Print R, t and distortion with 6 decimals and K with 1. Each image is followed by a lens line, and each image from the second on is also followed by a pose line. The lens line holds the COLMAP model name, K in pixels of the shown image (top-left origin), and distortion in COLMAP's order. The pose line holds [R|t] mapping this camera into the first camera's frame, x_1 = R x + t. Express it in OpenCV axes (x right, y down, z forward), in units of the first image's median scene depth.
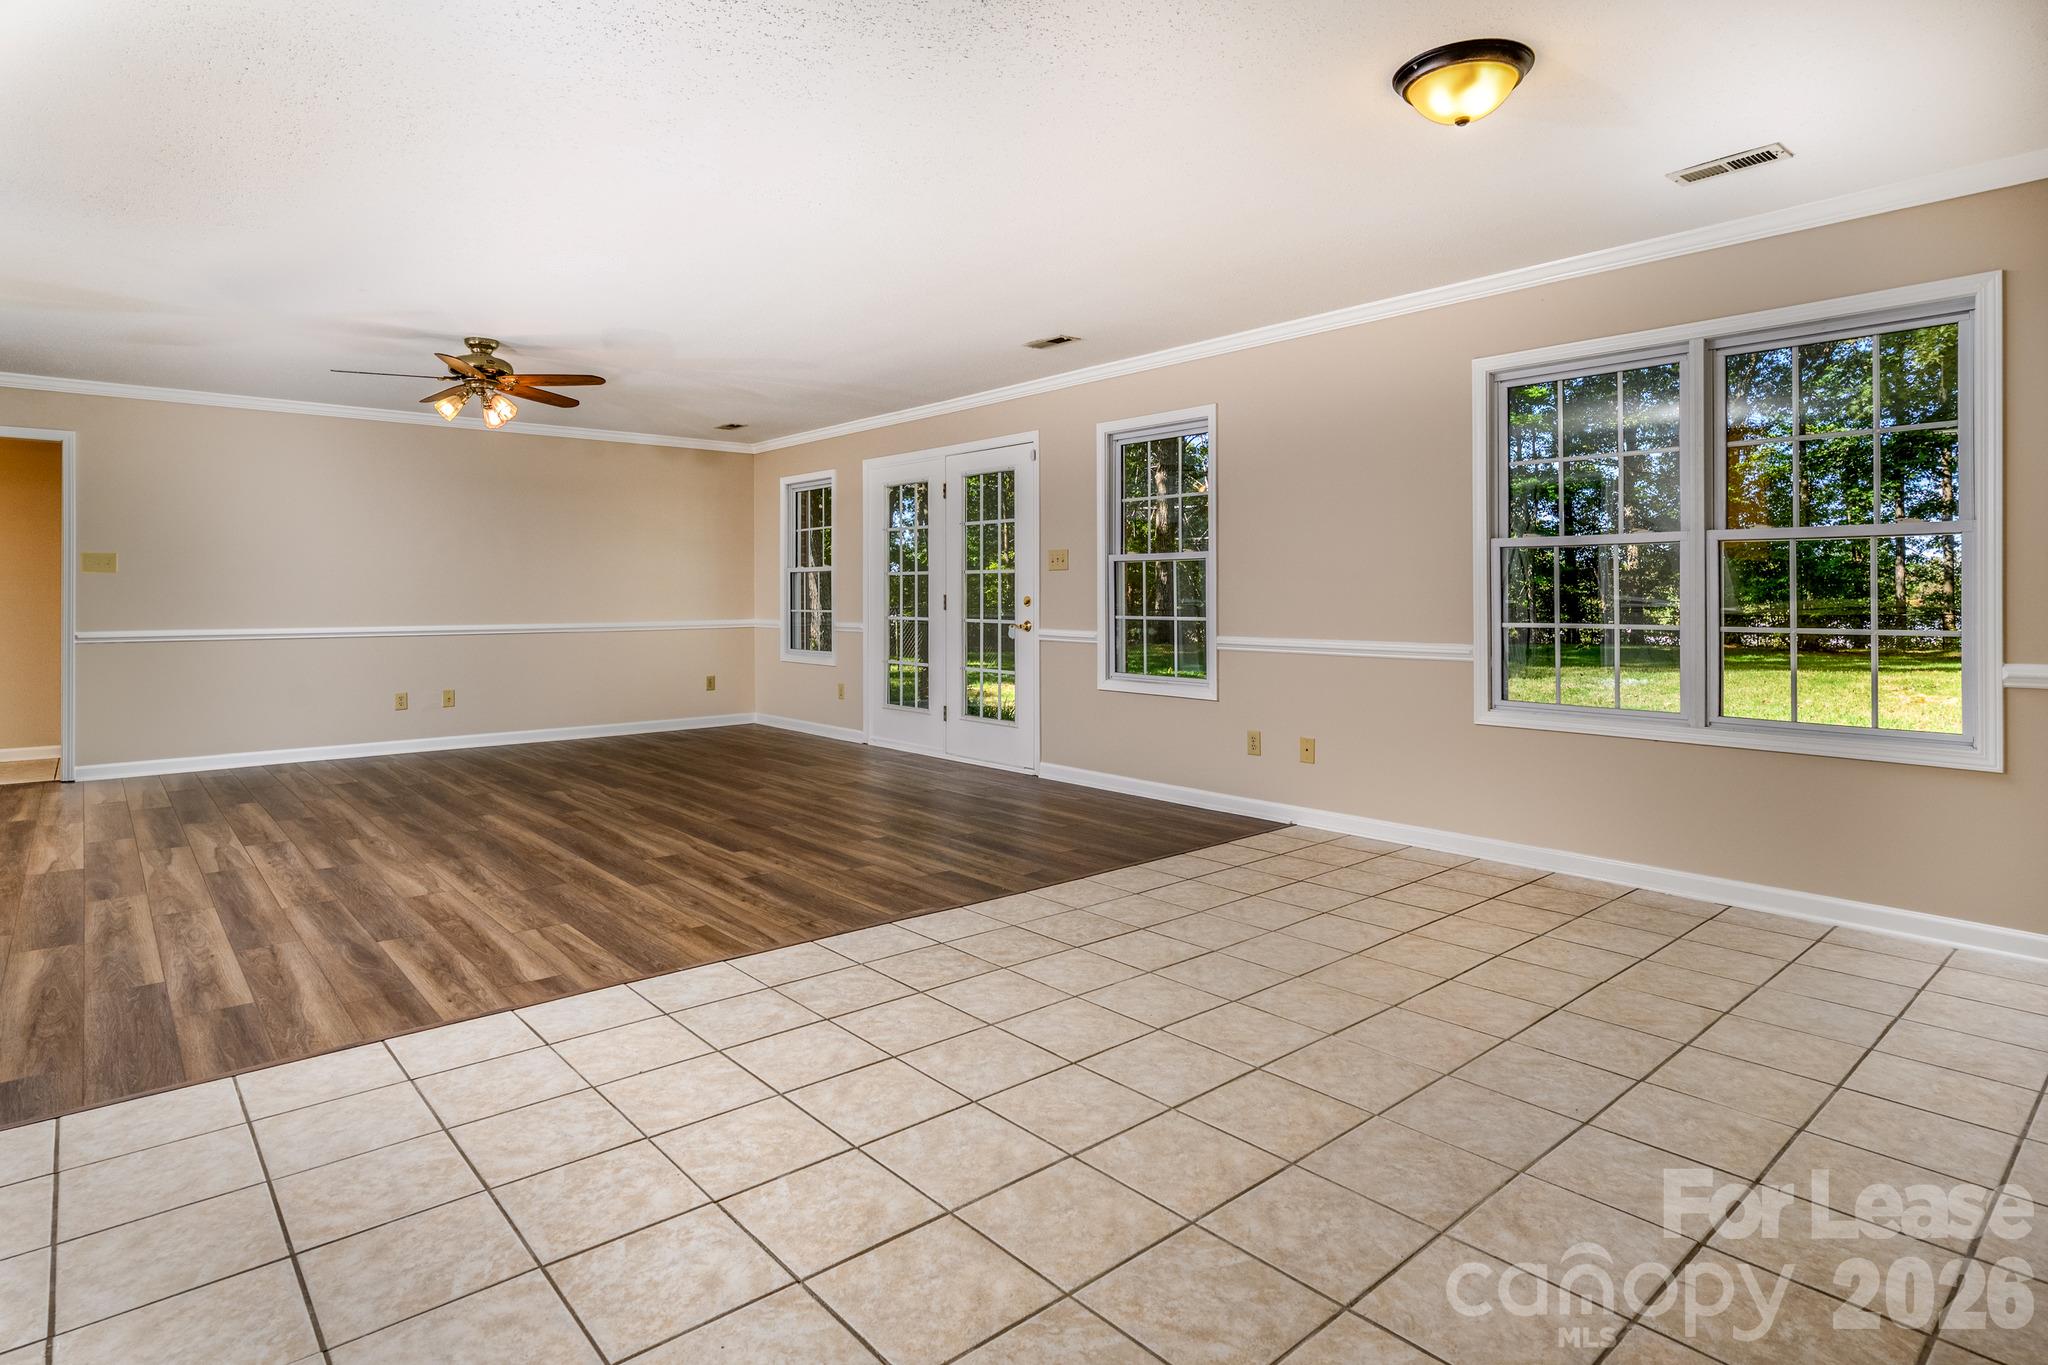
lens RADIAL K [[1066.1, 0, 969.9], [0, 1066.1, 599.9], [0, 0, 1]] dist [-0.023687, 0.000376]
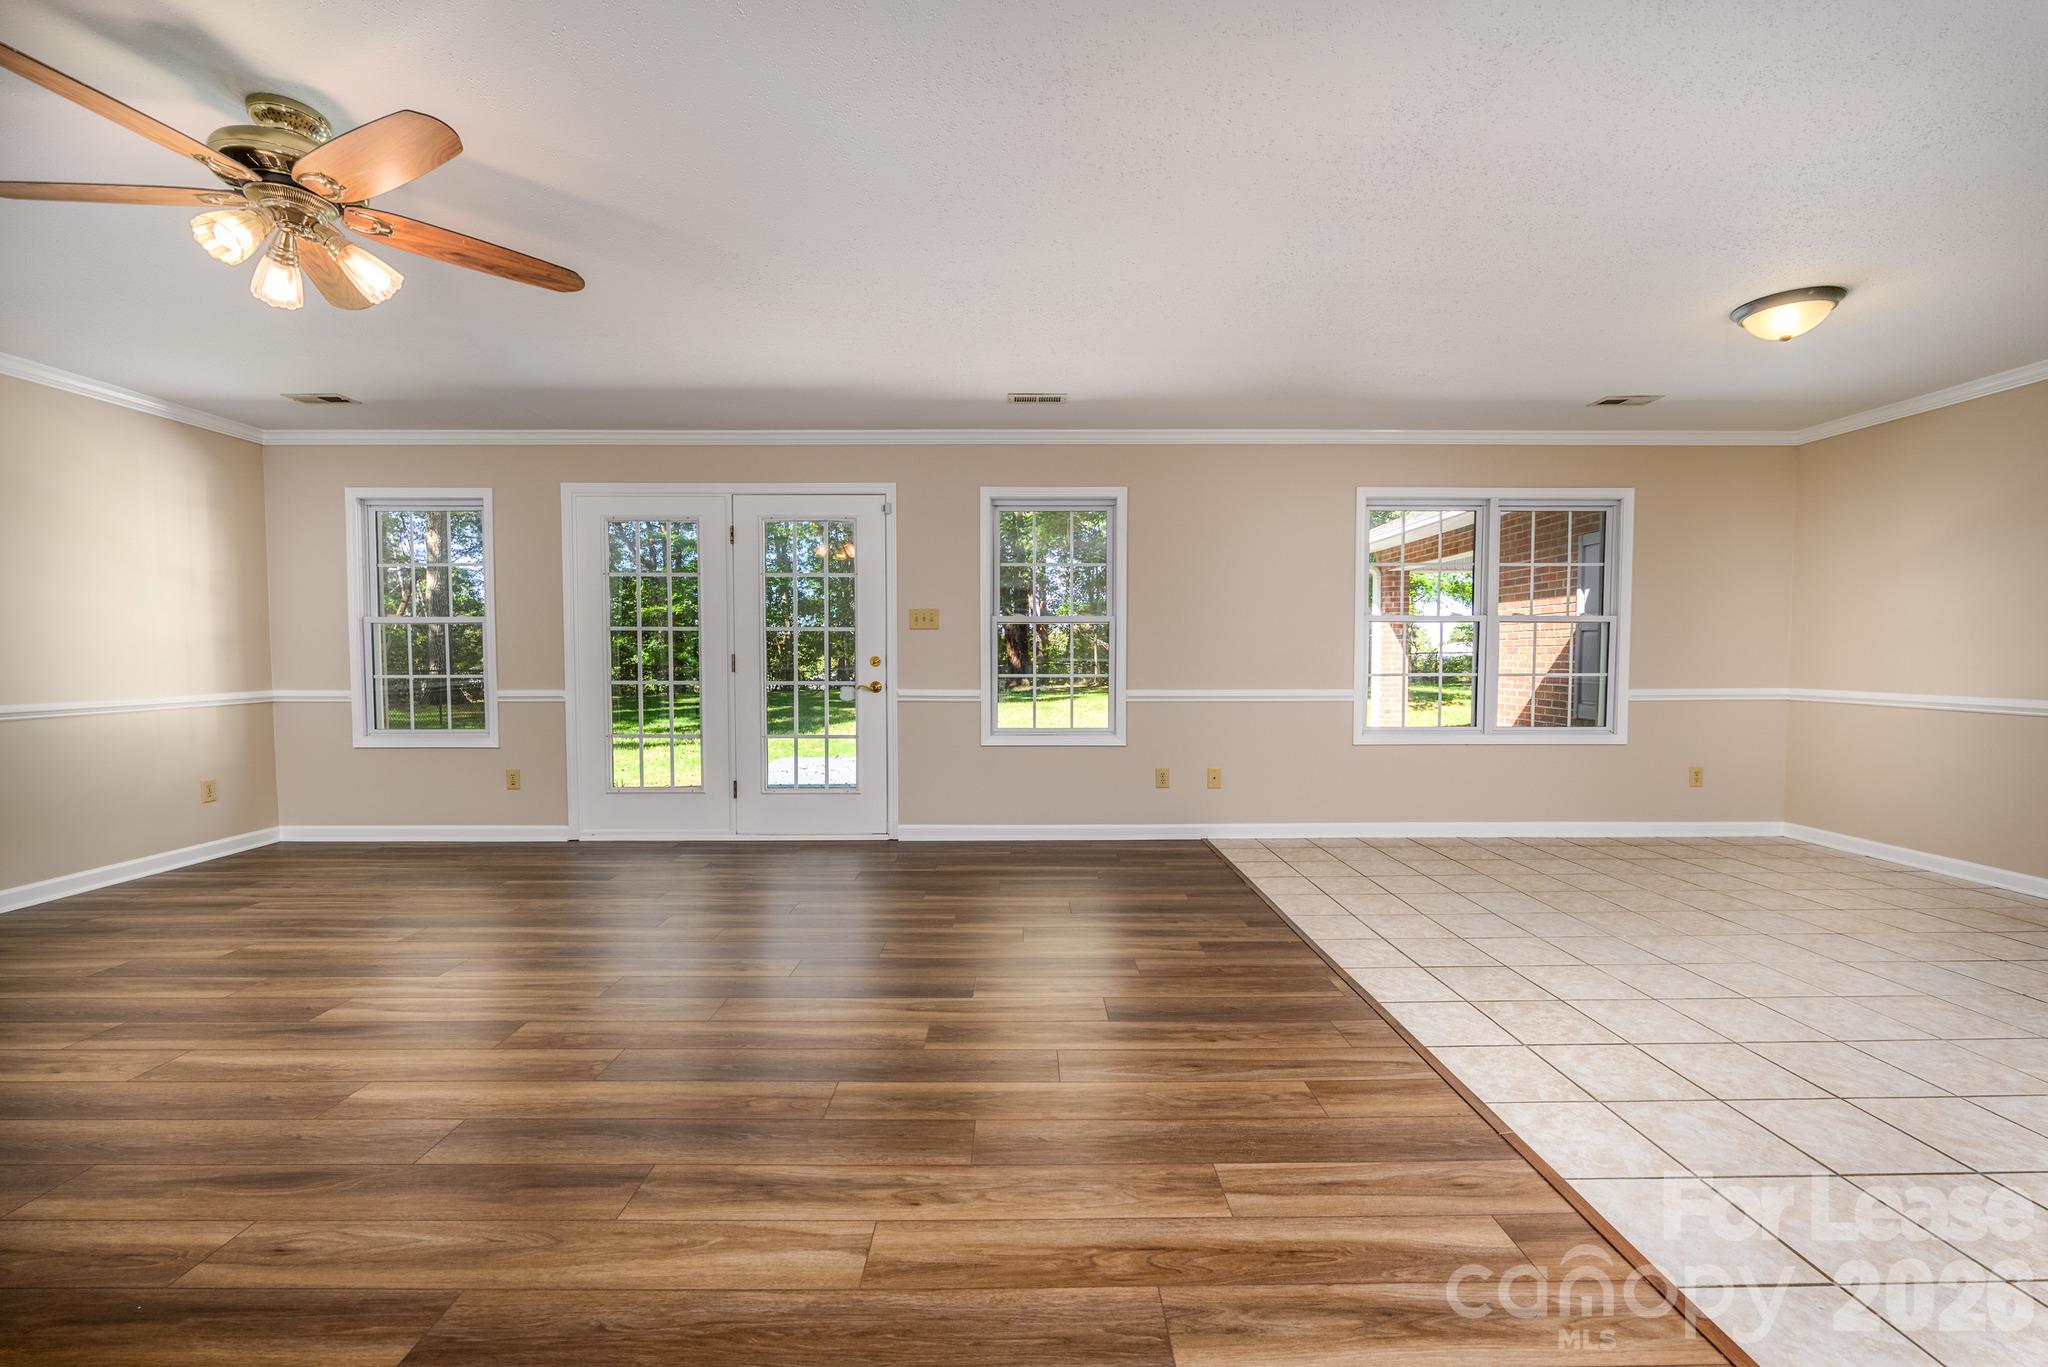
lens RADIAL K [[847.9, 0, 1015.1], [0, 847.9, 685.5], [0, 0, 1]] dist [-0.005990, 0.001008]
pose [[0.633880, -0.033294, 0.772714, -0.458611], [0.004923, 0.999226, 0.039016, -0.005724], [-0.773415, -0.020928, 0.633554, 0.416403]]
